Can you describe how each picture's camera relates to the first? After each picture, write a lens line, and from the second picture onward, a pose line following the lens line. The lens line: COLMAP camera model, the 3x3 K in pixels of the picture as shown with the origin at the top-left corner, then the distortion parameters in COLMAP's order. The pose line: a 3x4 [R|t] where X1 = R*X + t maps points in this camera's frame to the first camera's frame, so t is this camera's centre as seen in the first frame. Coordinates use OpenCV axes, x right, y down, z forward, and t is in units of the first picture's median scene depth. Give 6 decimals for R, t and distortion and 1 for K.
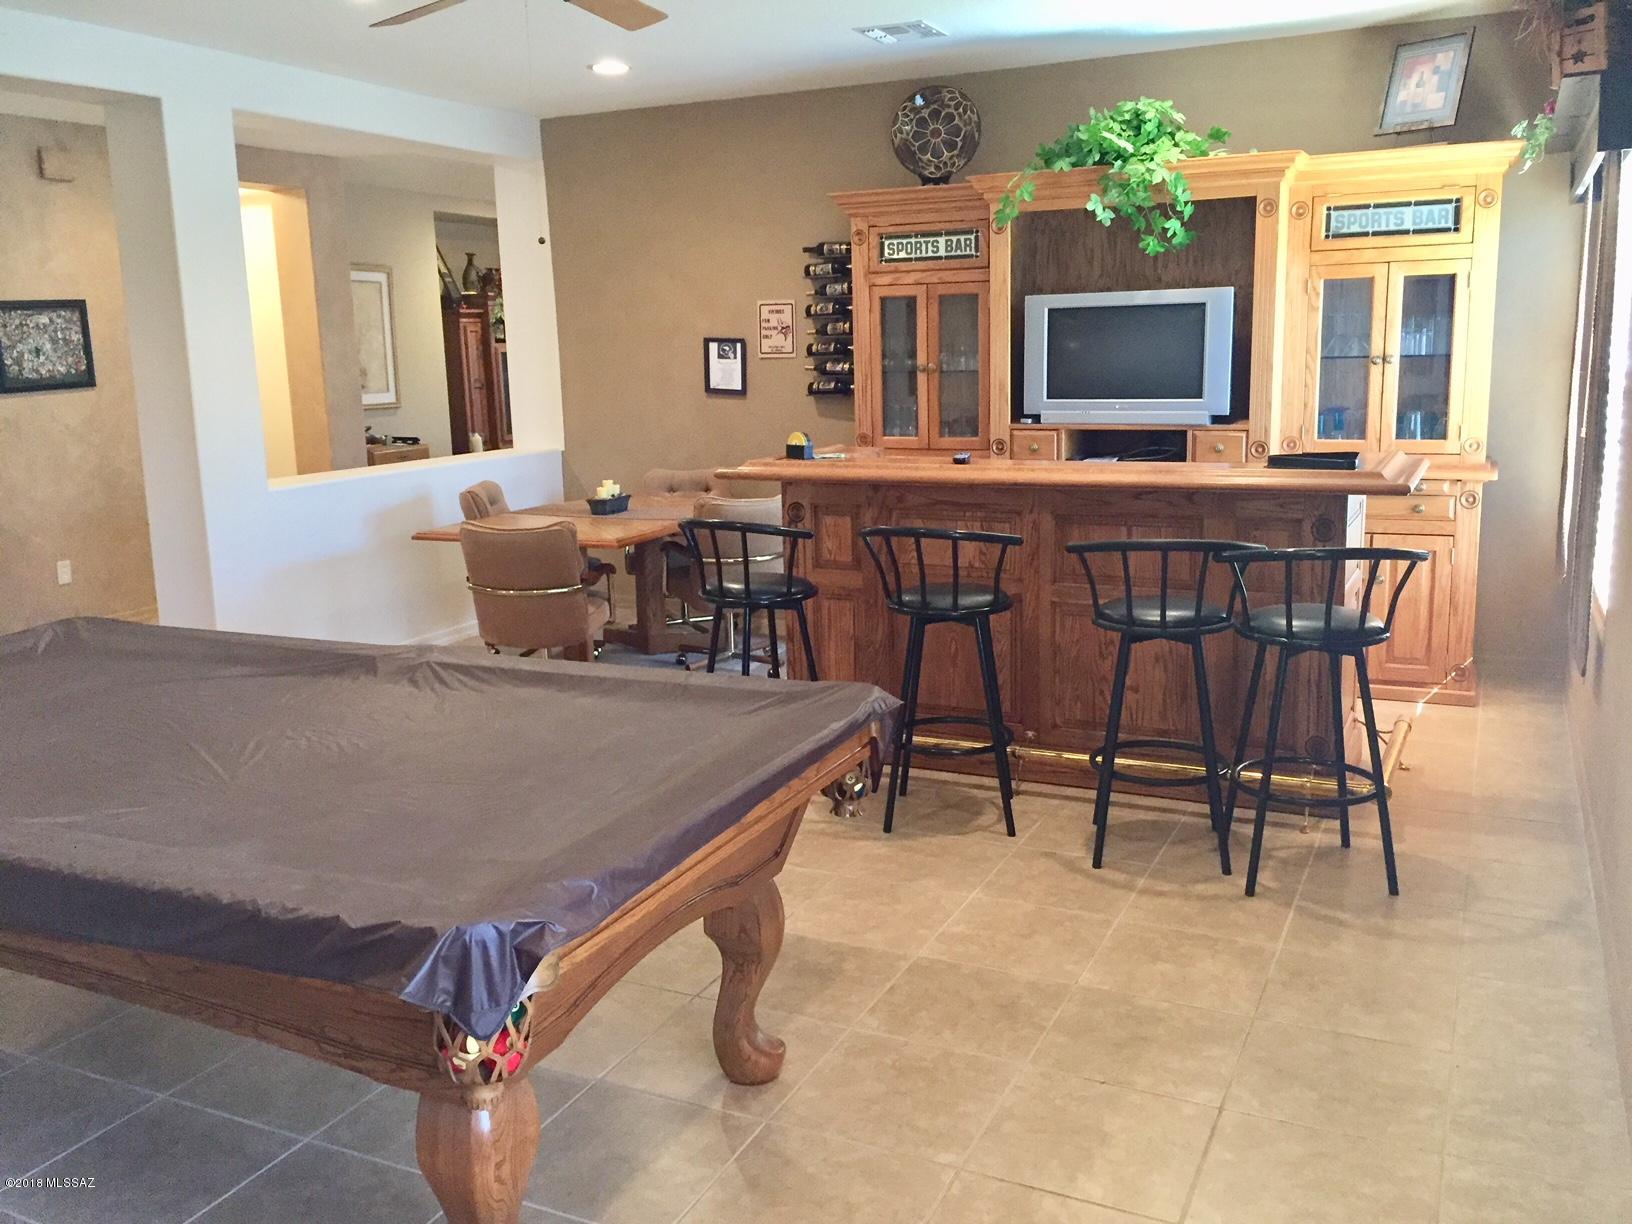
lens RADIAL K [[1398.6, 0, 816.1], [0, 1398.6, 606.6], [0, 0, 1]] dist [0.083030, -0.115289]
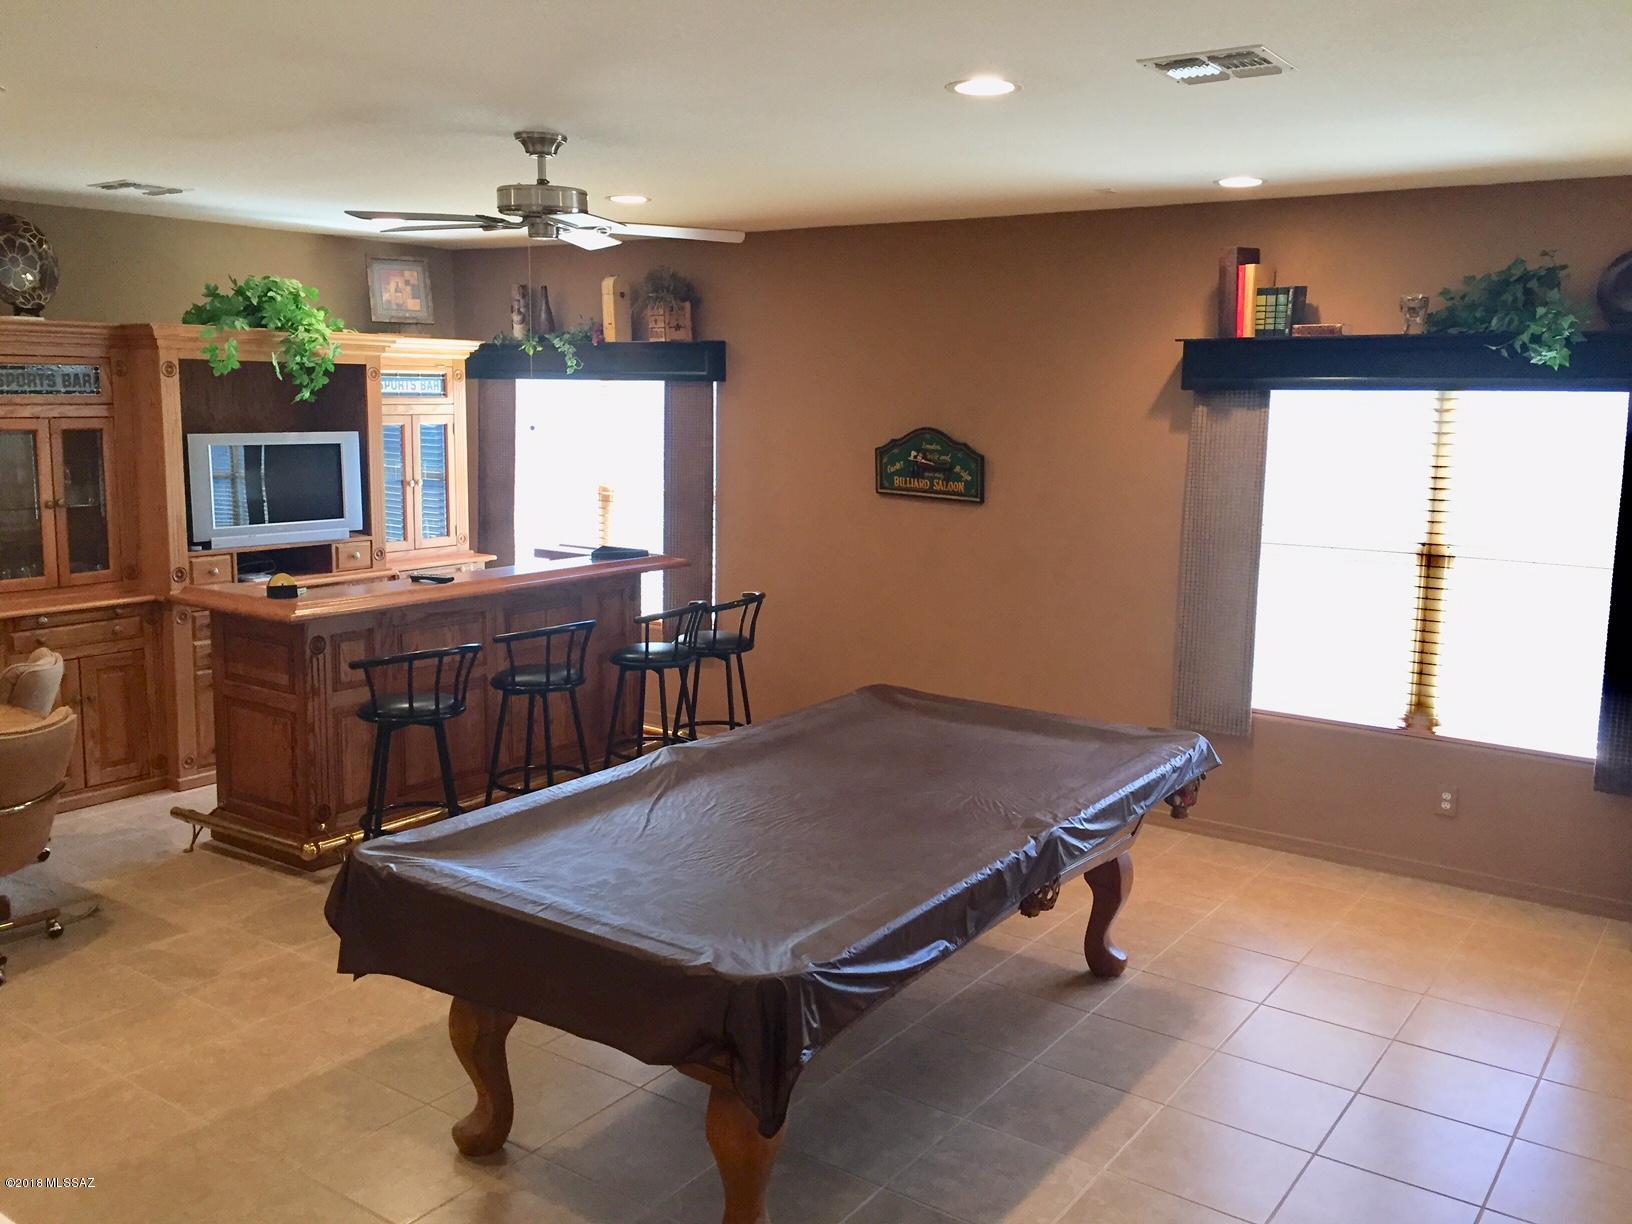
lens RADIAL K [[1398.6, 0, 819.8], [0, 1398.6, 611.8], [0, 0, 1]] dist [0.083030, -0.115289]
pose [[0.162116, -0.134403, 0.977576, -0.902503], [0.165712, 0.980319, 0.107300, -0.130462], [-0.972758, 0.144601, 0.181198, 0.368866]]
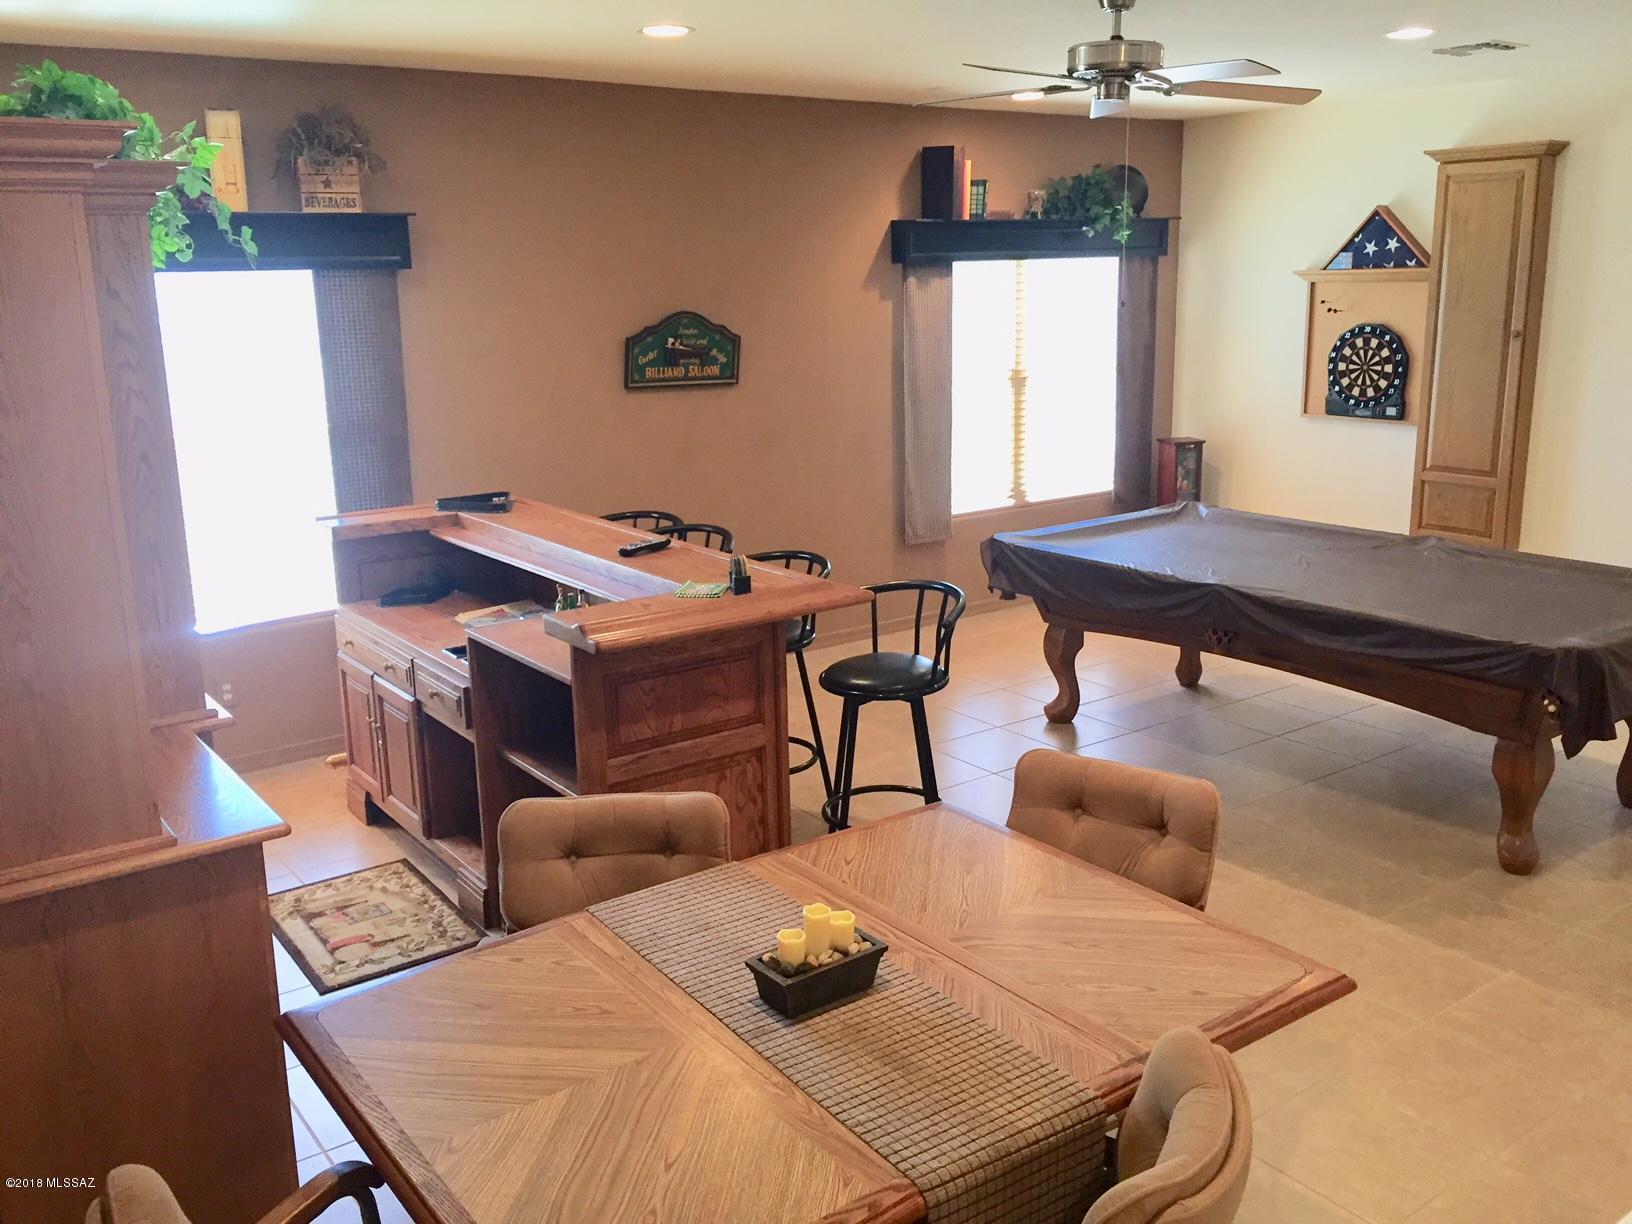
lens RADIAL K [[1398.6, 0, 820.1], [0, 1398.6, 609.8], [0, 0, 1]] dist [0.083030, -0.115289]
pose [[-0.887261, -0.065801, 0.456551, -0.215423], [0.126777, 0.916868, 0.378524, -0.380534], [-0.443504, 0.393730, -0.805159, 1.666312]]
